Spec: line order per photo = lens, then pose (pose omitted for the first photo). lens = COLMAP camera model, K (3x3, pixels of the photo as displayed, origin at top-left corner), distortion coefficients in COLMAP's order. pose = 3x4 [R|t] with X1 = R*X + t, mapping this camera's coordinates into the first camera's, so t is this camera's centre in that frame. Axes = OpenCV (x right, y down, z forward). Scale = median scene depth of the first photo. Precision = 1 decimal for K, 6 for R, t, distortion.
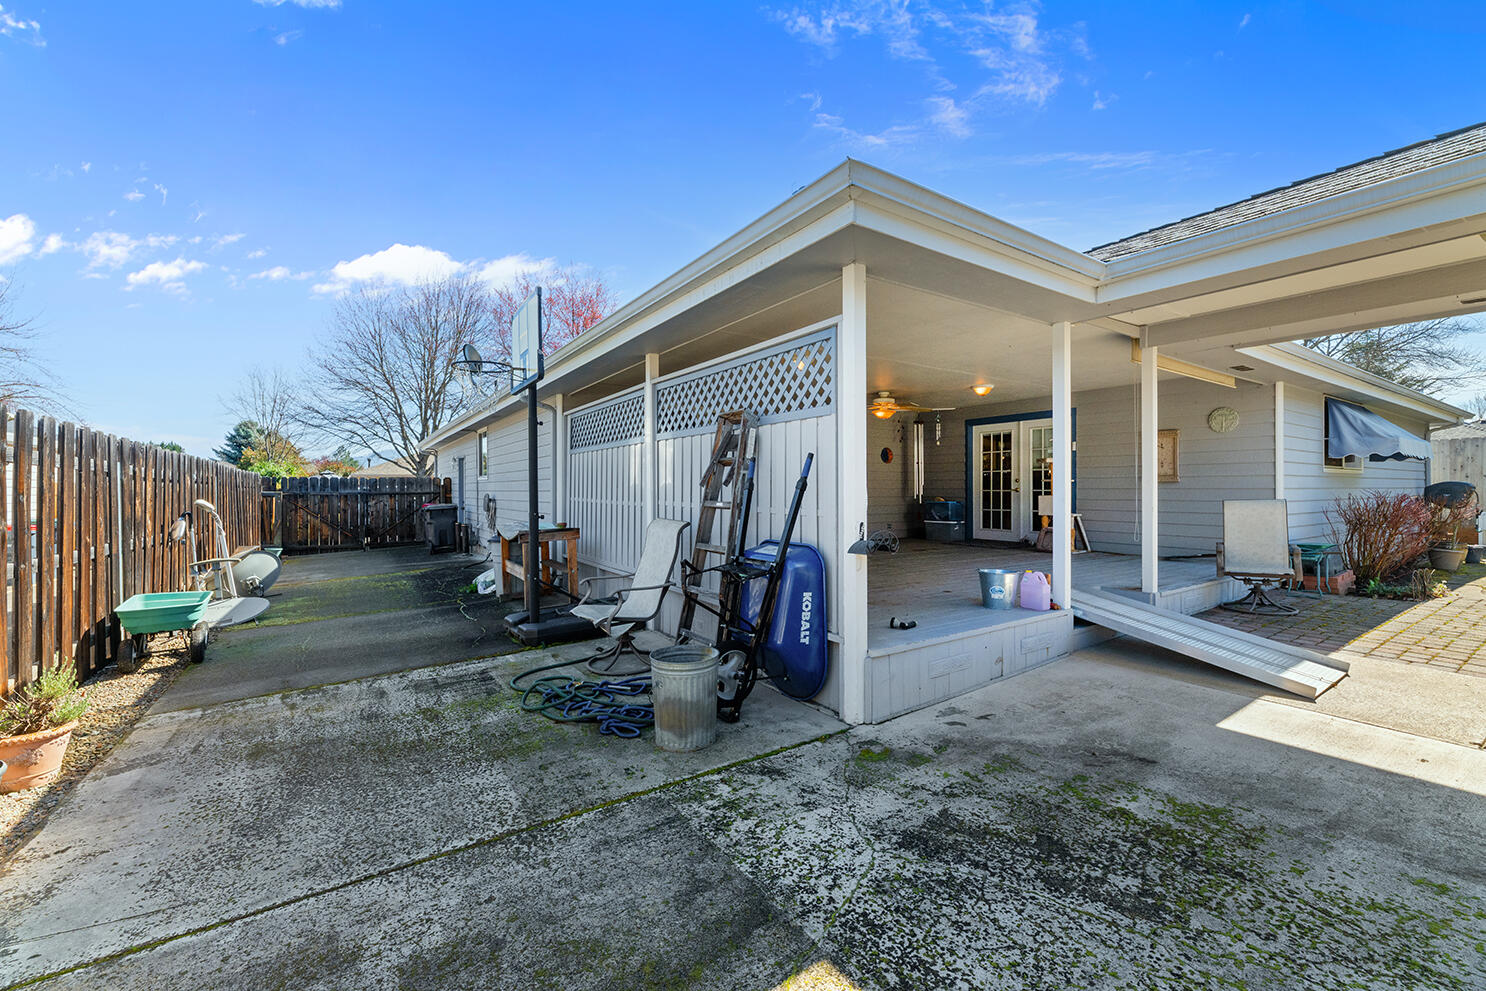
lens RADIAL K [[604.9, 0, 734.3], [0, 604.9, 491.1], [0, 0, 1]] dist [-0.000937, -0.000230]
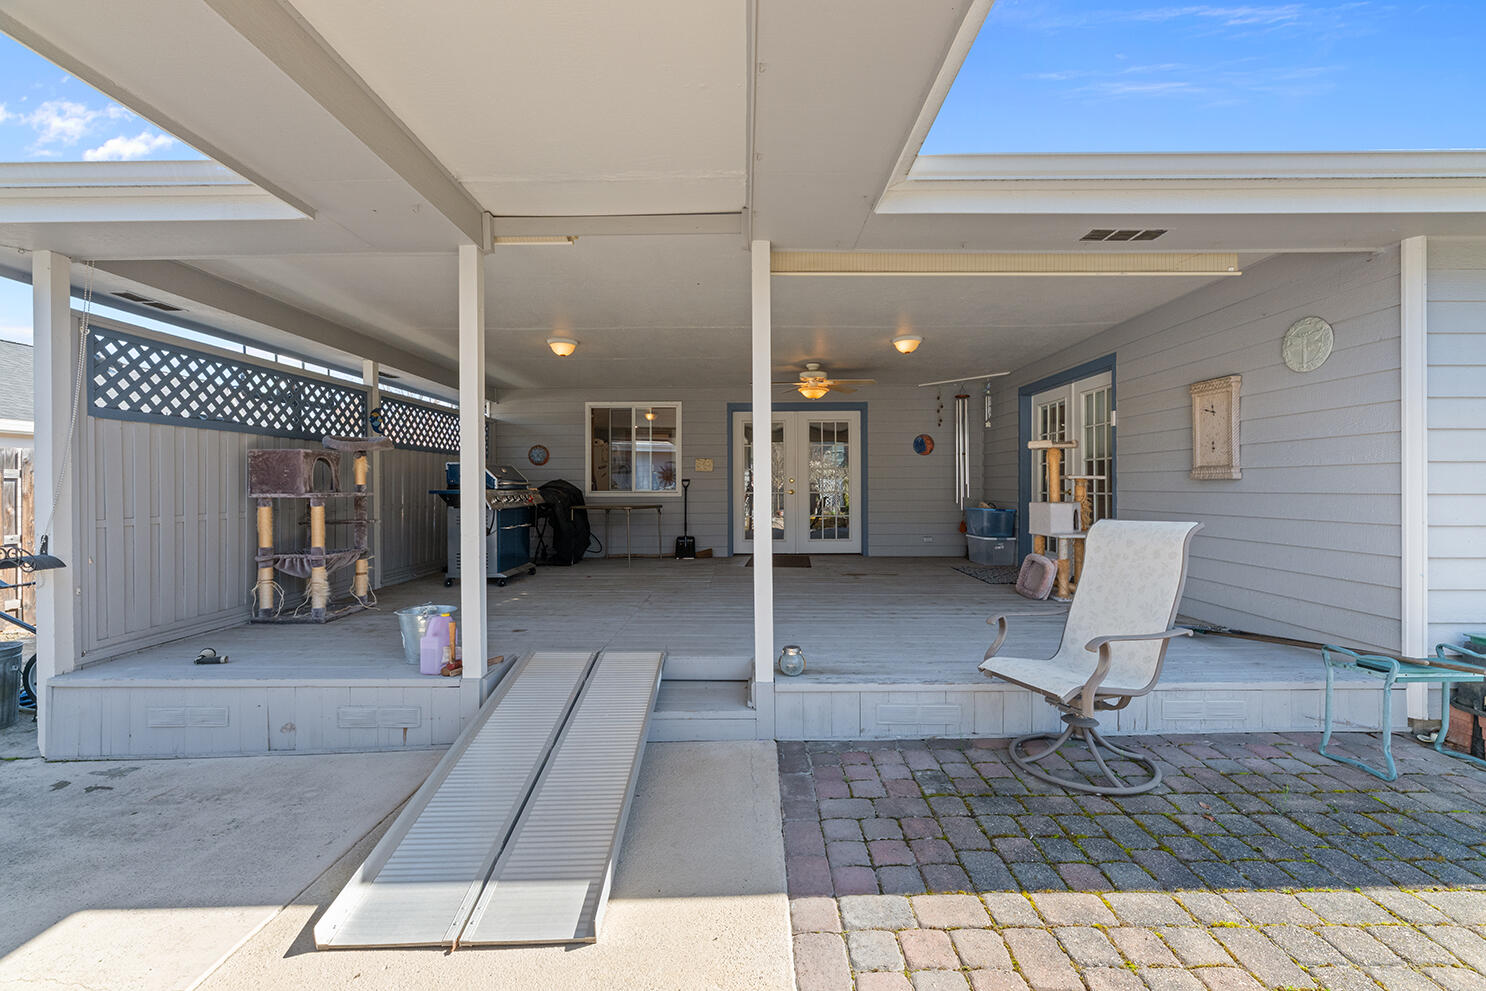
lens RADIAL K [[604.9, 0, 734.3], [0, 604.9, 491.1], [0, 0, 1]] dist [-0.000937, -0.000230]
pose [[0.828453, 0.004346, -0.560042, 1.450006], [-0.002651, 0.999989, 0.003838, -0.014455], [0.560053, -0.001695, 0.828455, 0.774213]]
